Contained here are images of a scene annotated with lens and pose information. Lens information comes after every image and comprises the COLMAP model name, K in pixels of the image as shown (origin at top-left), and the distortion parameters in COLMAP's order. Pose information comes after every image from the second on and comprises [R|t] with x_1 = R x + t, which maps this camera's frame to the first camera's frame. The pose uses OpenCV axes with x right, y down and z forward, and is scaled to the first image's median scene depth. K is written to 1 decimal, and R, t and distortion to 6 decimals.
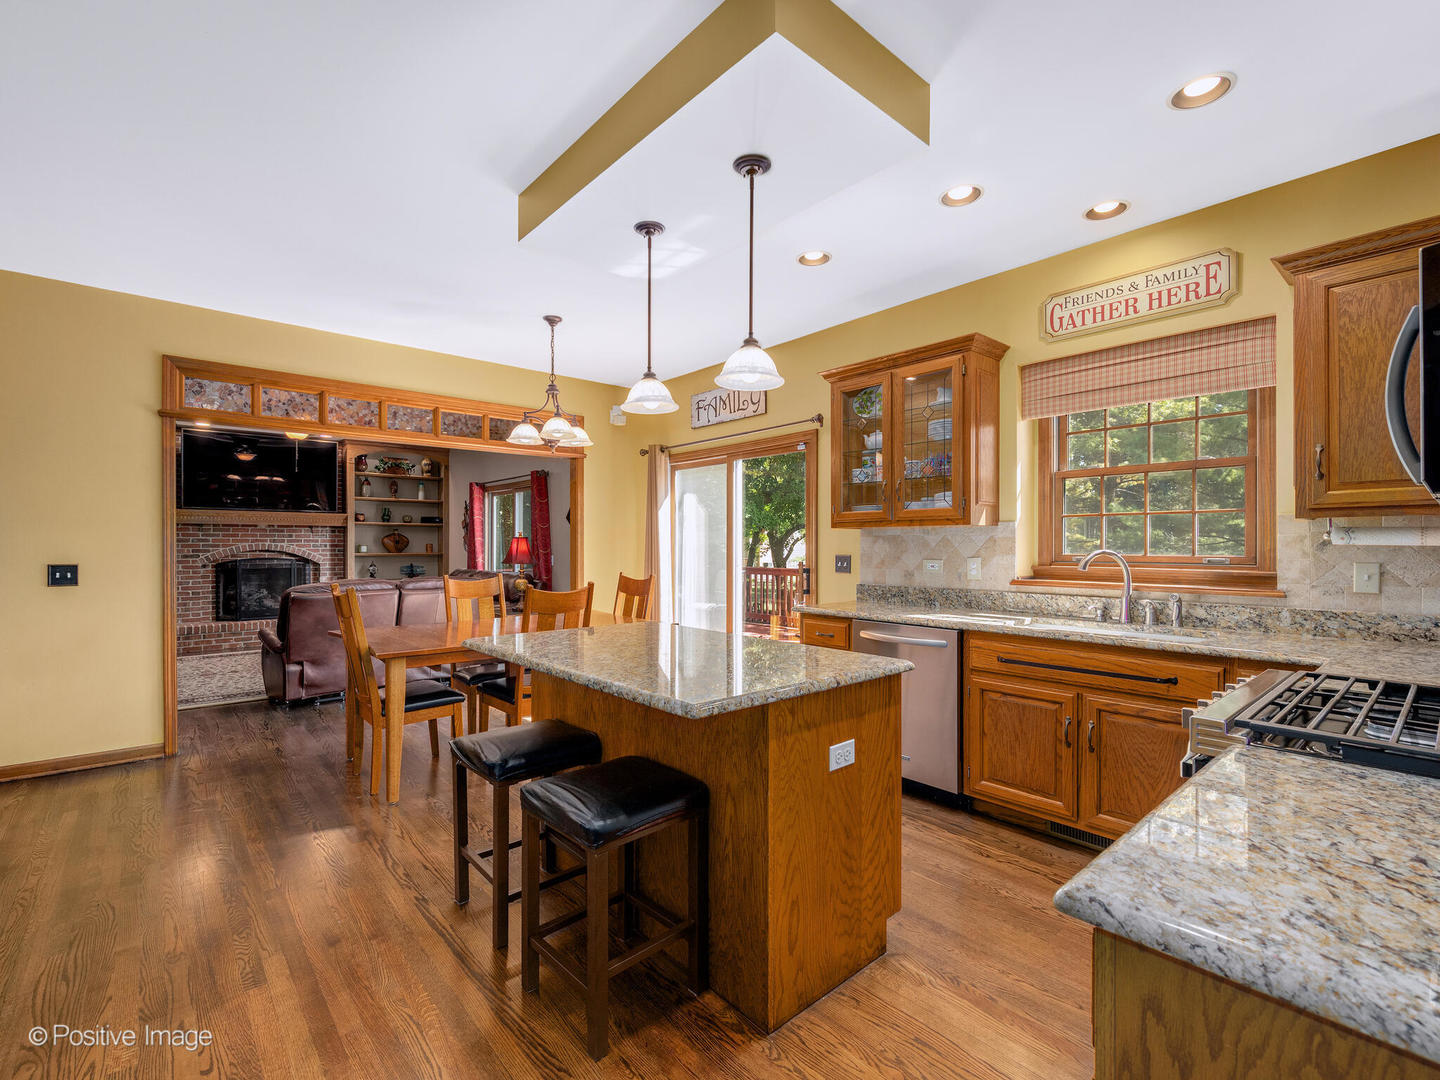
lens RADIAL K [[671.6, 0, 727.8], [0, 671.6, 540.9], [0, 0, 1]] dist [-0.002577, -0.000317]
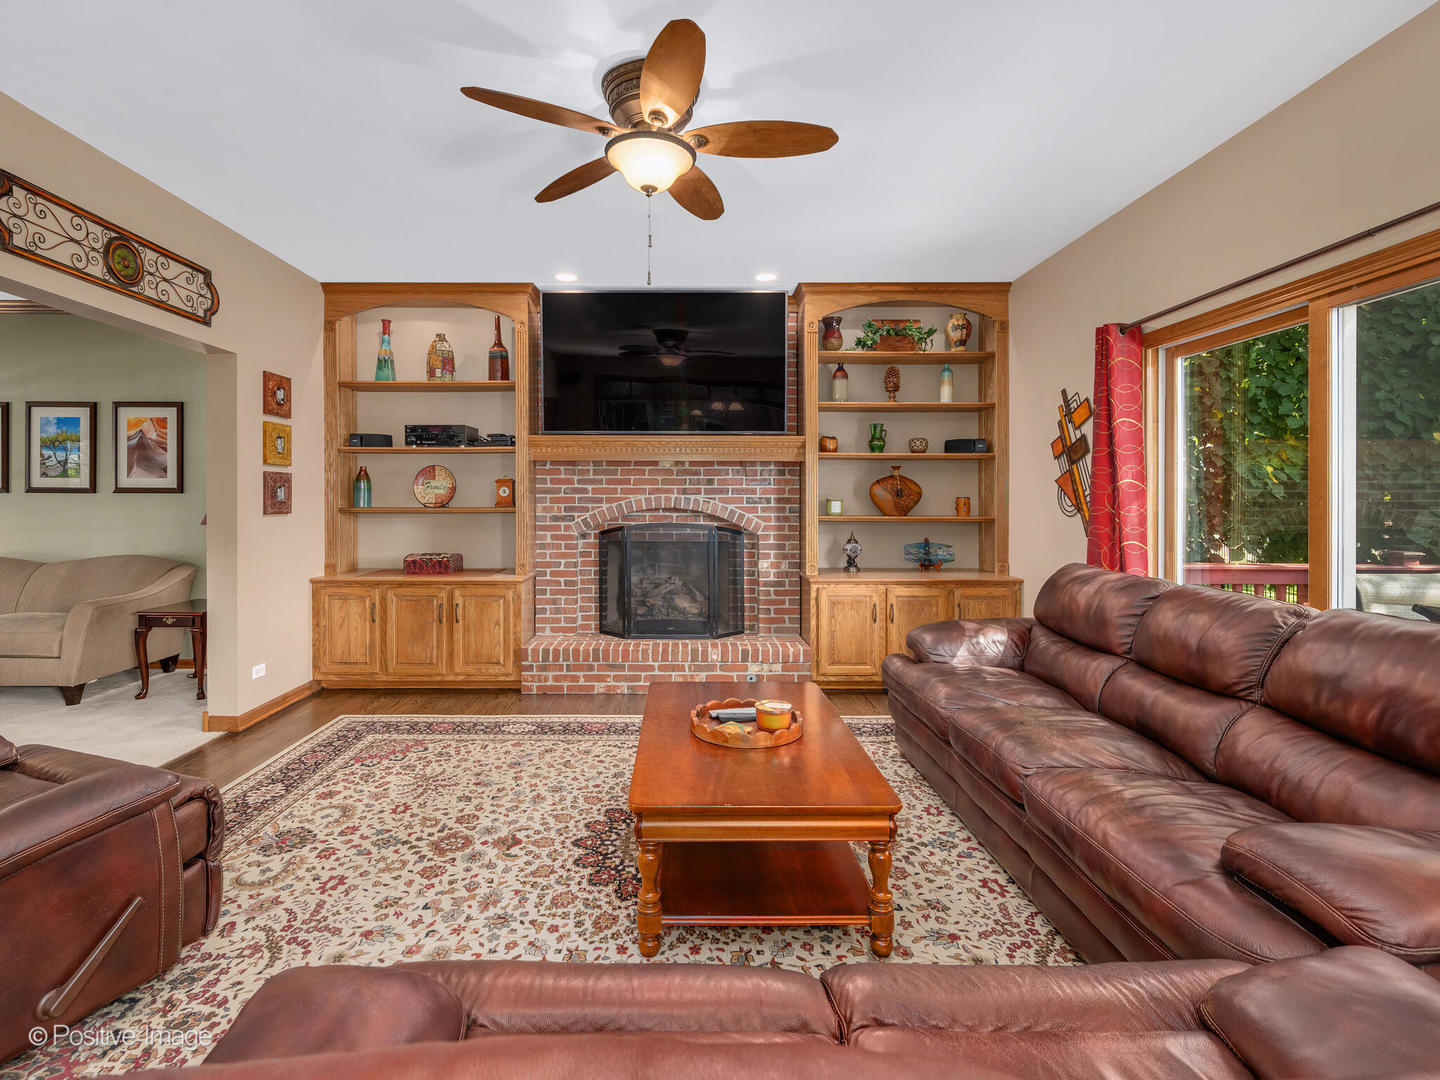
lens RADIAL K [[671.6, 0, 685.4], [0, 671.6, 498.3], [0, 0, 1]] dist [-0.002577, -0.000317]
pose [[0.743830, 0.001199, -0.668367, -0.301295], [0.002106, 0.999989, 0.004138, 0.003298], [0.668365, -0.004485, 0.743820, 0.571830]]
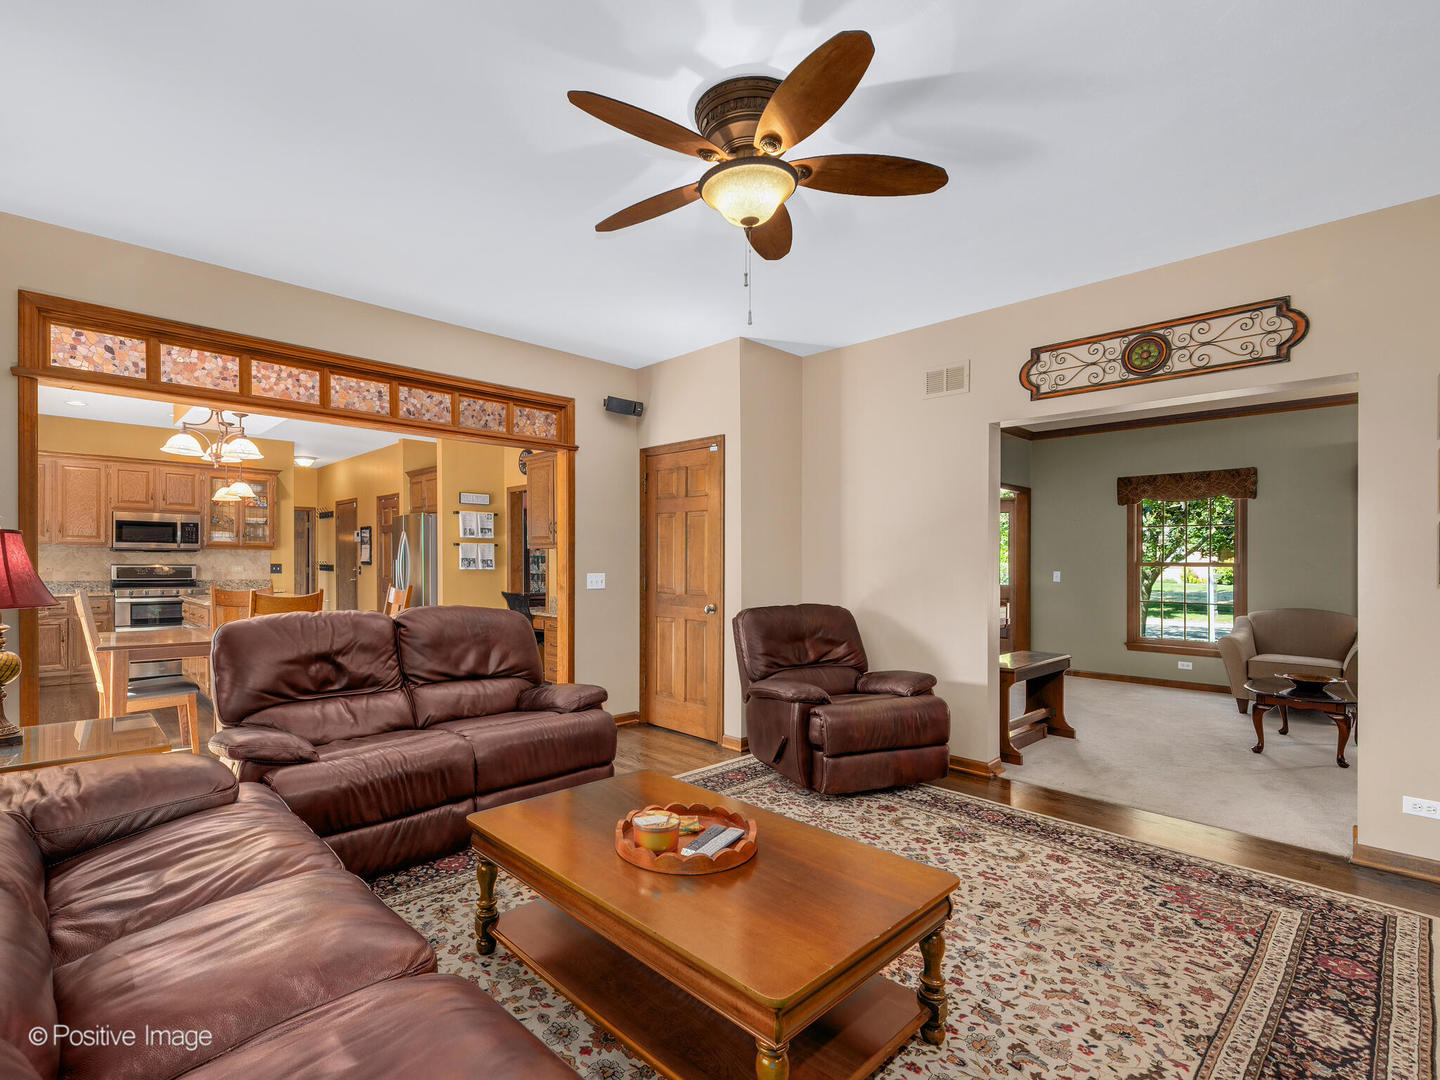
lens RADIAL K [[671.6, 0, 693.0], [0, 671.6, 562.2], [0, 0, 1]] dist [-0.002577, -0.000317]
pose [[-0.998802, -0.004182, -0.048748, -0.394441], [-0.003970, 0.999982, -0.004432, 0.006378], [0.048766, -0.004233, -0.998801, 0.834307]]
